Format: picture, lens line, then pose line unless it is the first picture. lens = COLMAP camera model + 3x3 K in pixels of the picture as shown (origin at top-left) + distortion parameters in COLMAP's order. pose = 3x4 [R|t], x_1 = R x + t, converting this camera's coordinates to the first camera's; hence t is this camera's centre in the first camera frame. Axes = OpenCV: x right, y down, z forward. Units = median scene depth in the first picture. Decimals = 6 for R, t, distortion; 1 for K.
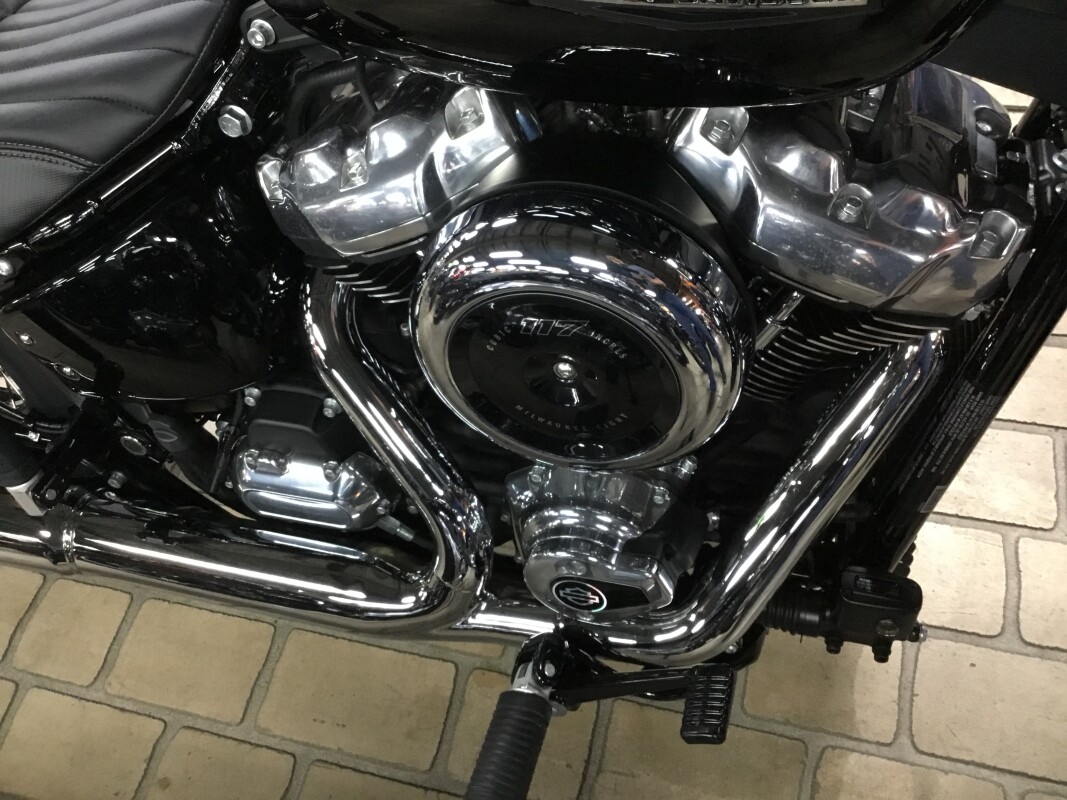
lens RADIAL K [[968.8, 0, 533.5], [0, 968.8, 400.0], [0, 0, 1]] dist [0.093718, -0.188535]
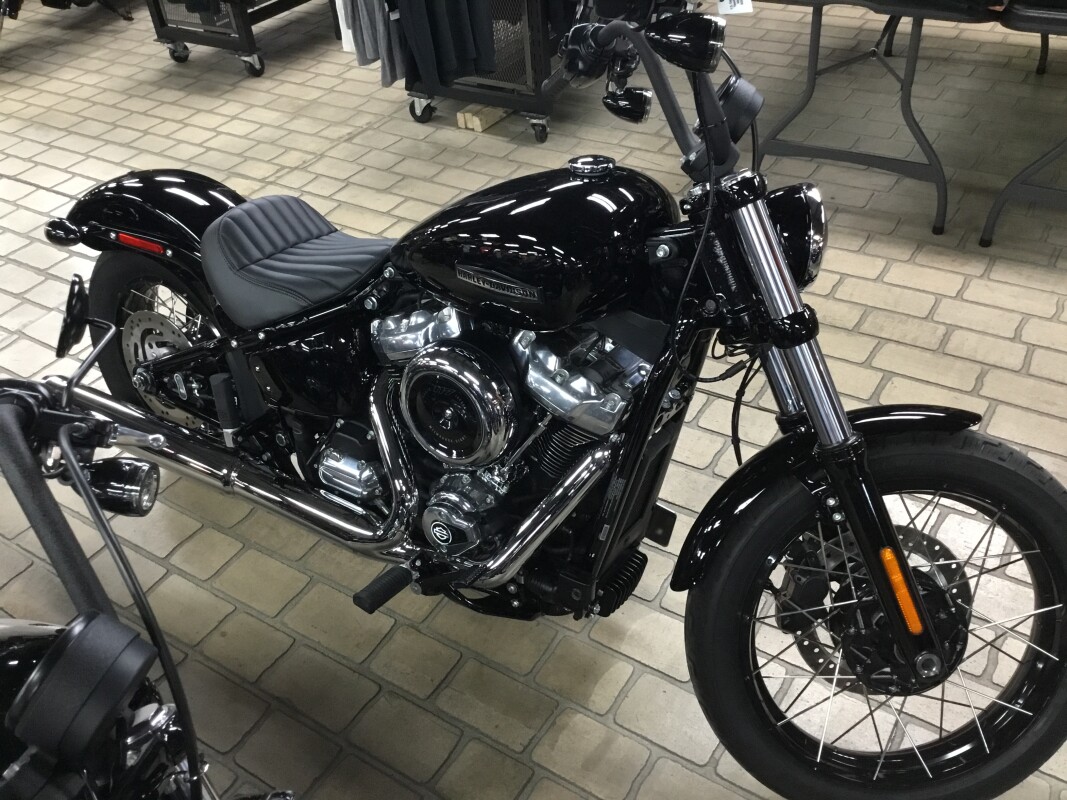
lens RADIAL K [[968.8, 0, 533.5], [0, 968.8, 400.0], [0, 0, 1]] dist [0.093718, -0.188535]
pose [[0.948377, 0.254910, -0.188686, 0.521873], [-0.298600, 0.918163, -0.260412, 0.389960], [0.106863, 0.303311, 0.946881, -1.027445]]
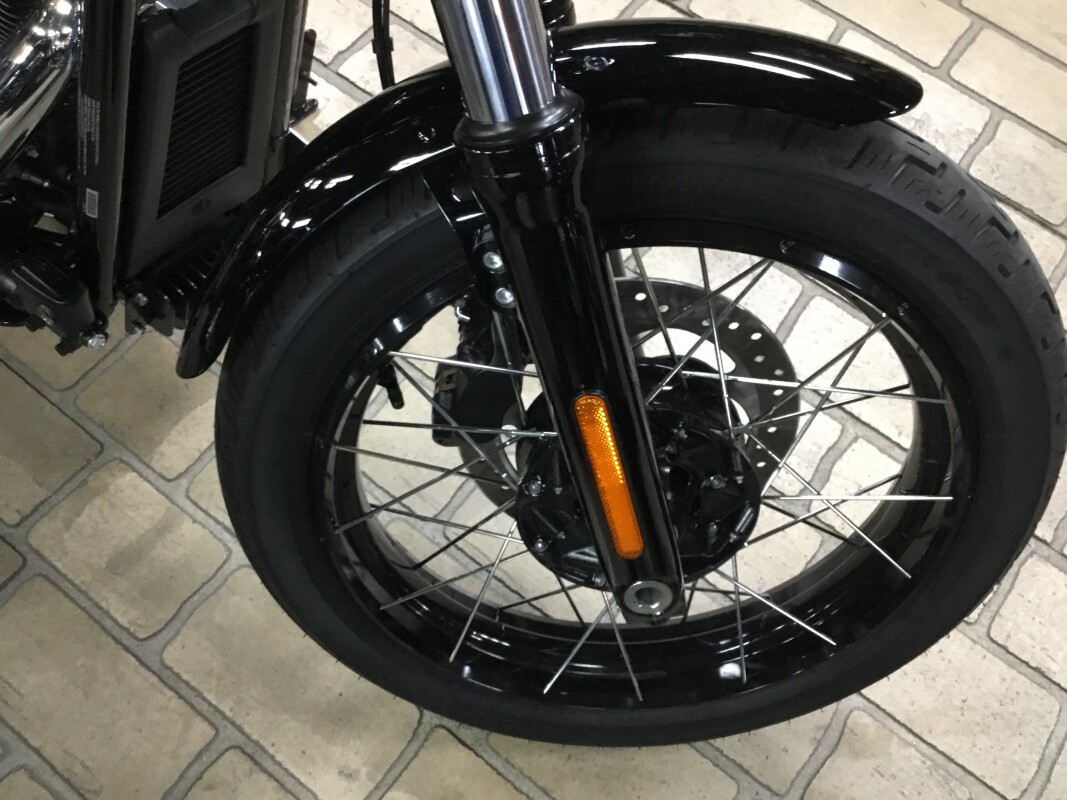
lens RADIAL K [[968.8, 0, 533.5], [0, 968.8, 400.0], [0, 0, 1]] dist [0.093718, -0.188535]
pose [[0.900563, 0.433474, 0.032973, 0.775891], [-0.433519, 0.889827, 0.142371, -0.055421], [0.032374, -0.142509, 0.989264, -0.022119]]
